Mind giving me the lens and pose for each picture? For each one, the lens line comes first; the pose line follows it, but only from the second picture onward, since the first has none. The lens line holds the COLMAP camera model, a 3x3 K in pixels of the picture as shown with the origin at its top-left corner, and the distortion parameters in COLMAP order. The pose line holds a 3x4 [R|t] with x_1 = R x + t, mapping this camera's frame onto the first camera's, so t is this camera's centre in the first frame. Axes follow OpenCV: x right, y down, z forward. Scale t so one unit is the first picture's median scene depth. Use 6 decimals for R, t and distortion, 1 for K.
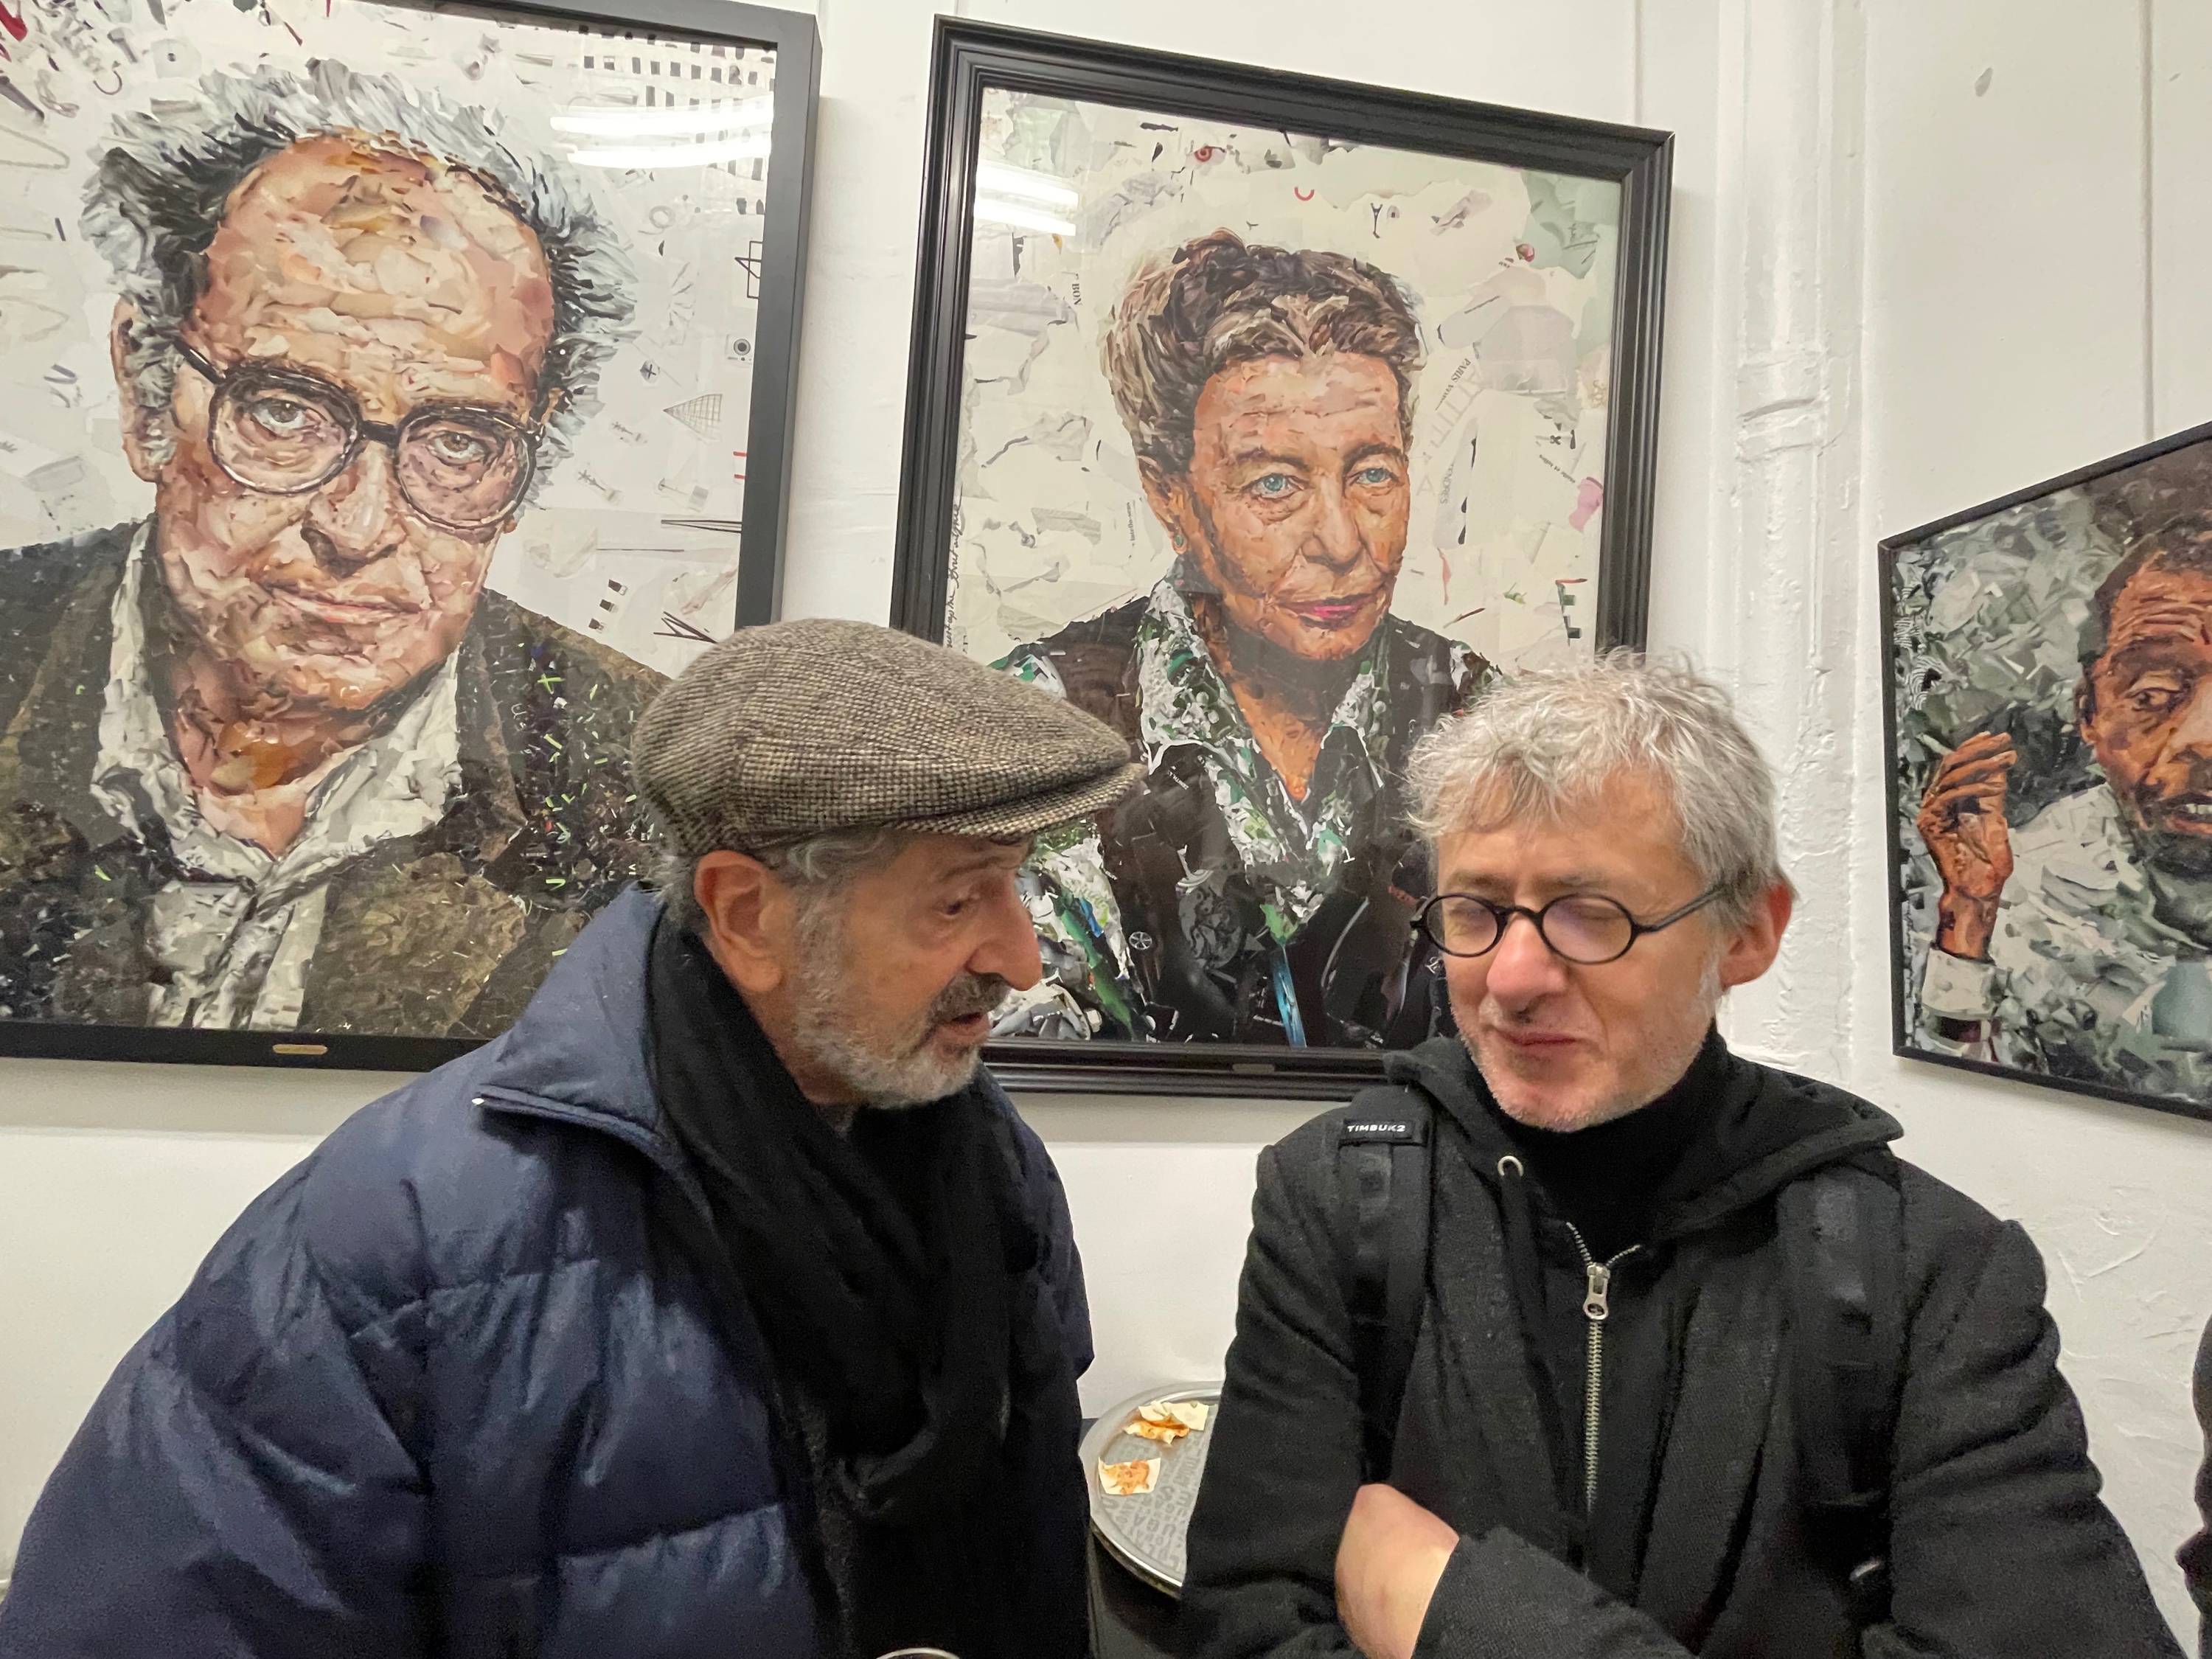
lens RADIAL K [[949.4, 0, 1106.0], [0, 949.4, 829.5], [0, 0, 1]] dist [-0.004241, 0.000350]
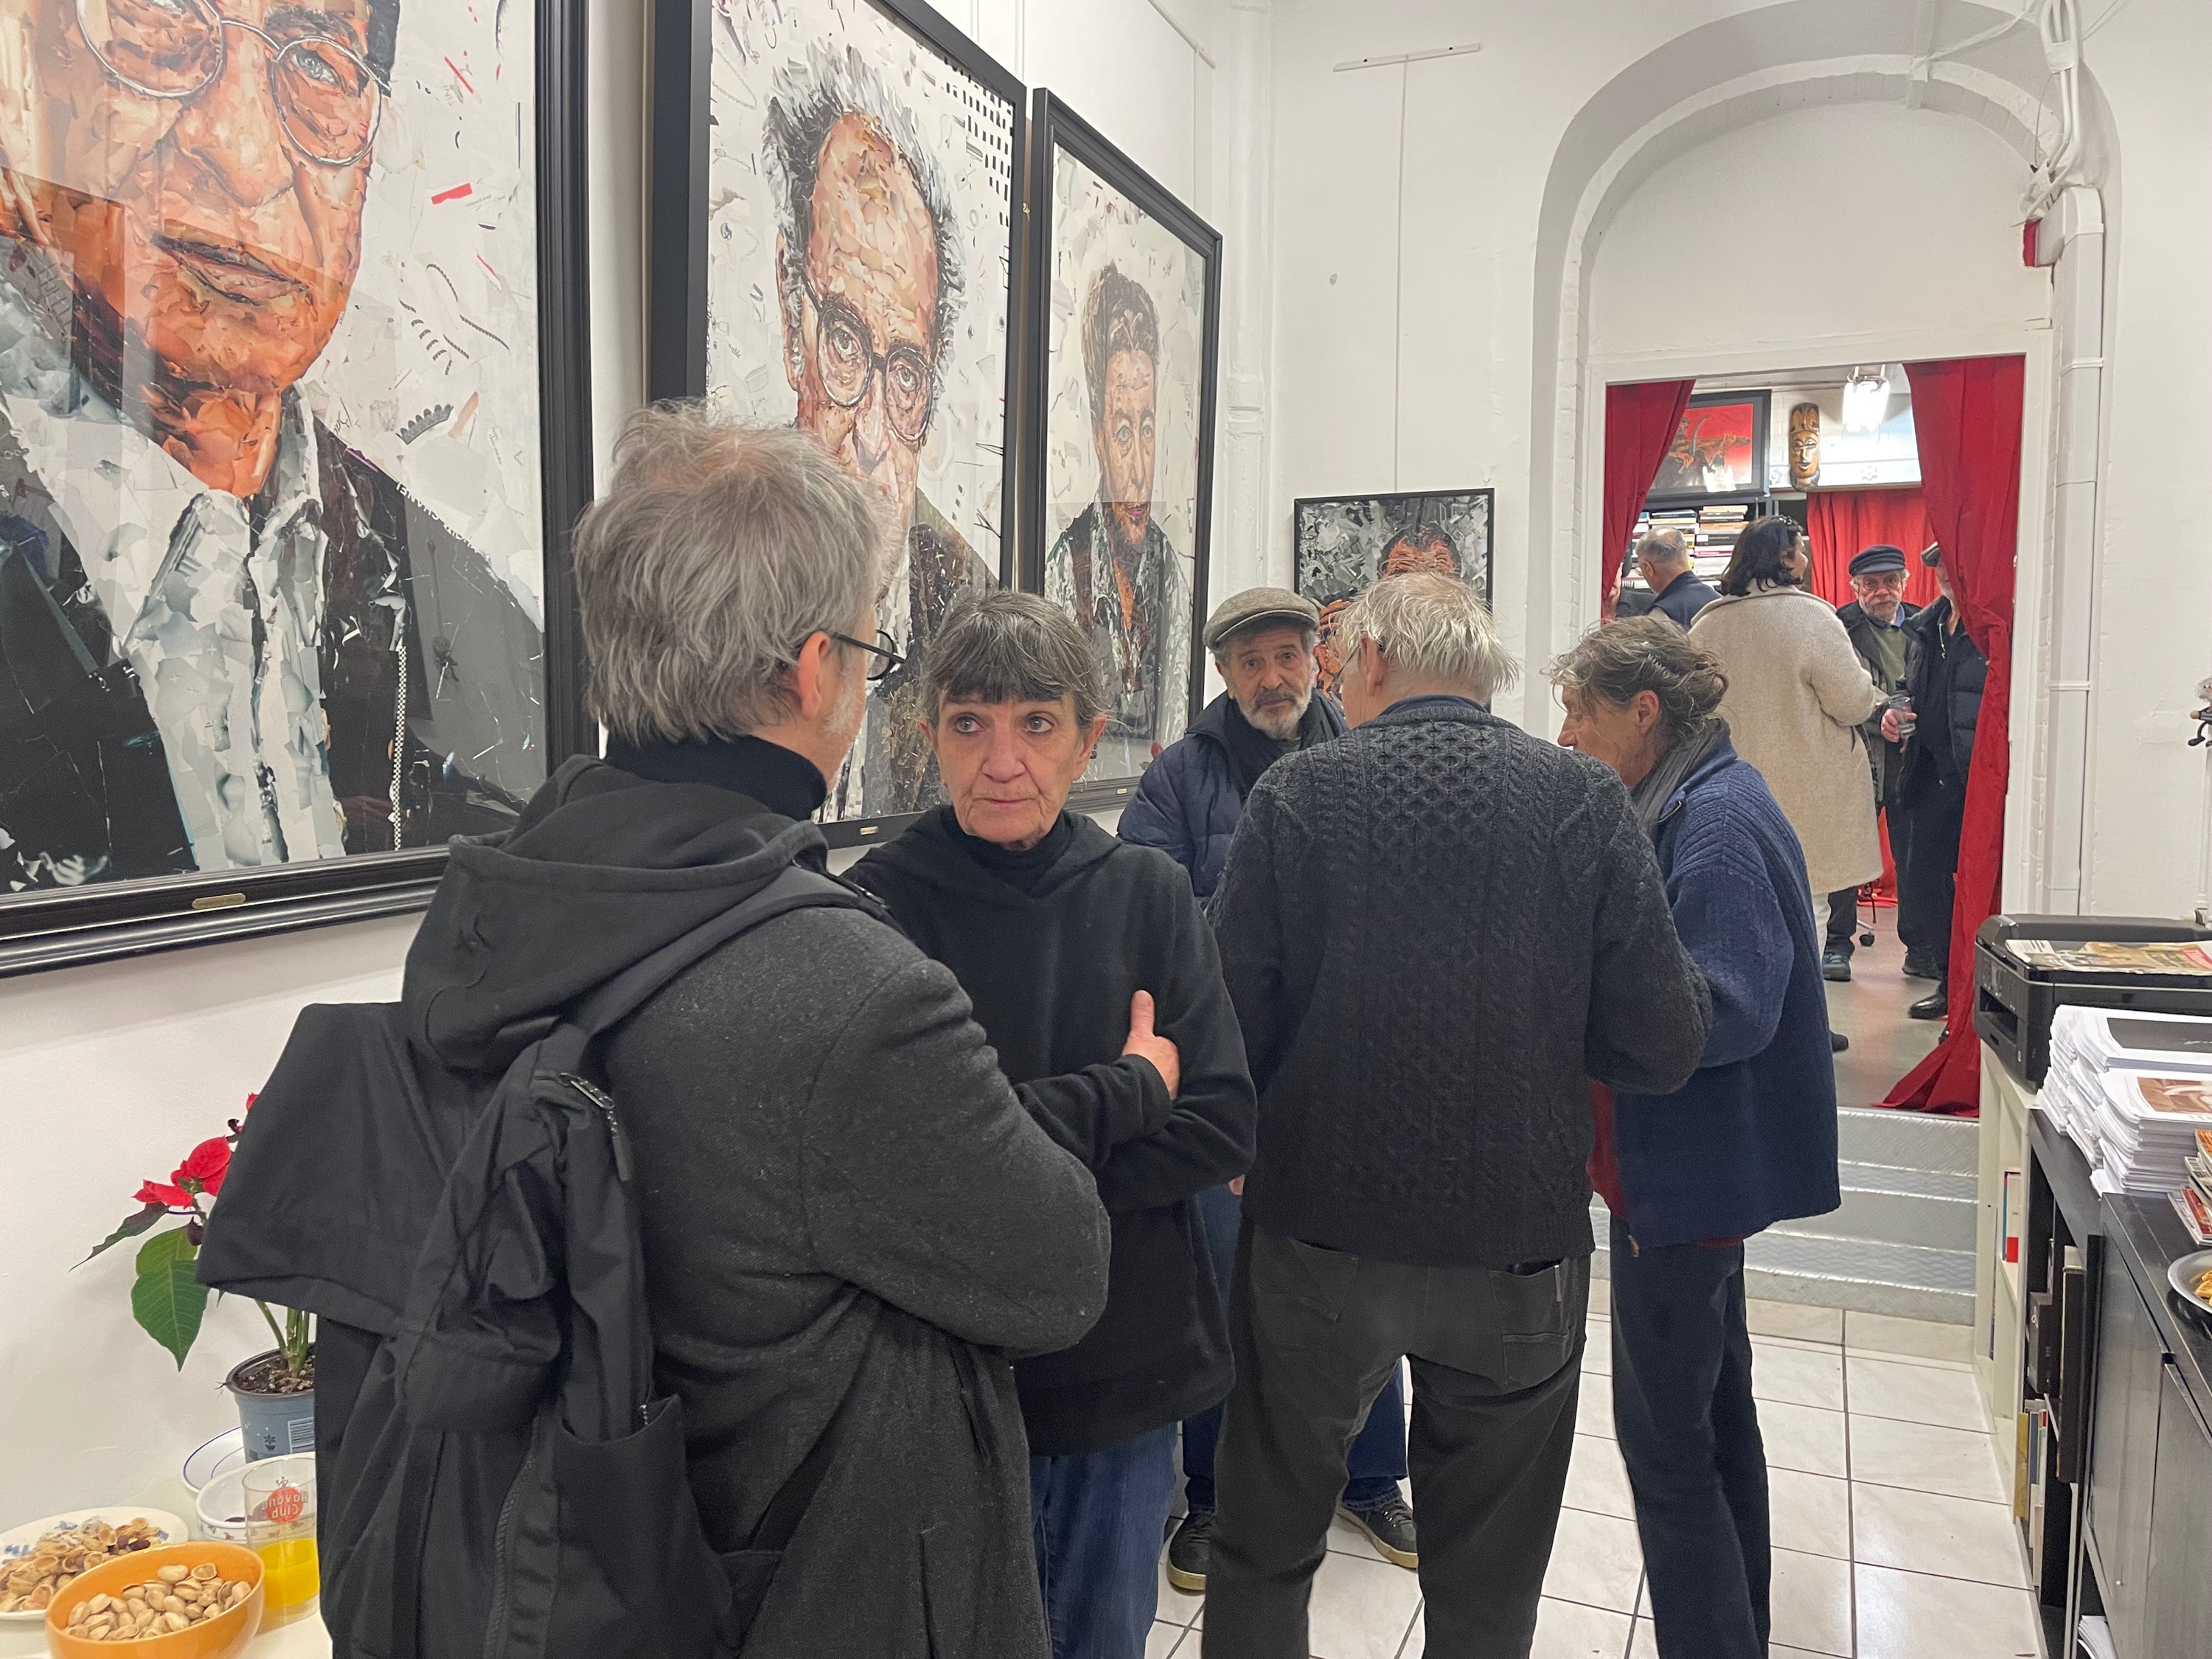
lens RADIAL K [[1651.7, 0, 1106.0], [0, 1651.7, 829.5], [0, 0, 1]] dist [0.087160, -0.119371]
pose [[0.487965, -0.118602, 0.864768, -2.659932], [-0.011886, 0.989731, 0.142448, -0.110157], [-0.872782, -0.079788, 0.481544, -0.432872]]
